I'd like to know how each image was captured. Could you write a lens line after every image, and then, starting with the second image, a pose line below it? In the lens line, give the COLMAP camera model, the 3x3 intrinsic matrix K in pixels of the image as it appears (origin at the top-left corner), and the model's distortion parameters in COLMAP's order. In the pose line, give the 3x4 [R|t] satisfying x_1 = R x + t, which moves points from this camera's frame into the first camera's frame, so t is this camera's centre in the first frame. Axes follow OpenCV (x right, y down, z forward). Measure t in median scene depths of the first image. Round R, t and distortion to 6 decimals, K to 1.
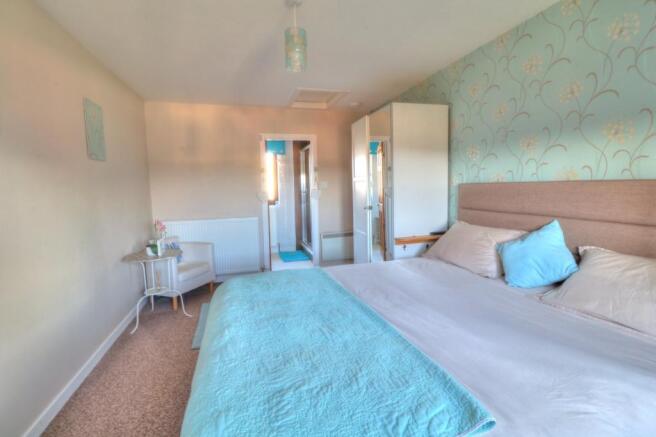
lens RADIAL K [[311.9, 0, 327.3], [0, 311.9, 214.4], [0, 0, 1]] dist [-0.001639, -0.000261]
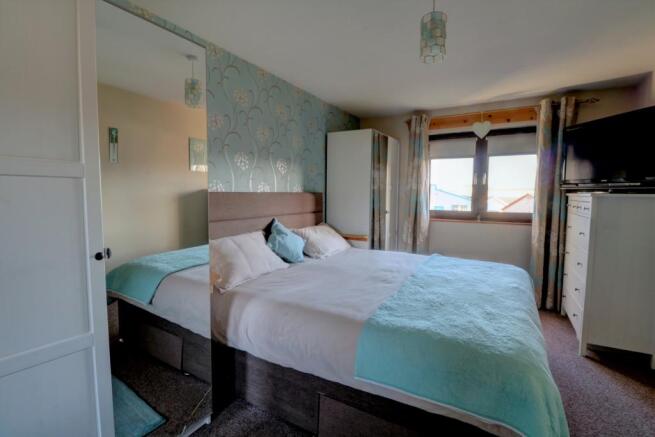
lens RADIAL K [[311.5, 0, 326.8], [0, 311.5, 214.4], [0, 0, 1]] dist [-0.001639, -0.000261]
pose [[-0.658178, -0.037152, 0.751945, -0.471693], [0.078666, 0.989921, 0.117766, -0.130680], [-0.748741, 0.136664, -0.648621, 1.507551]]
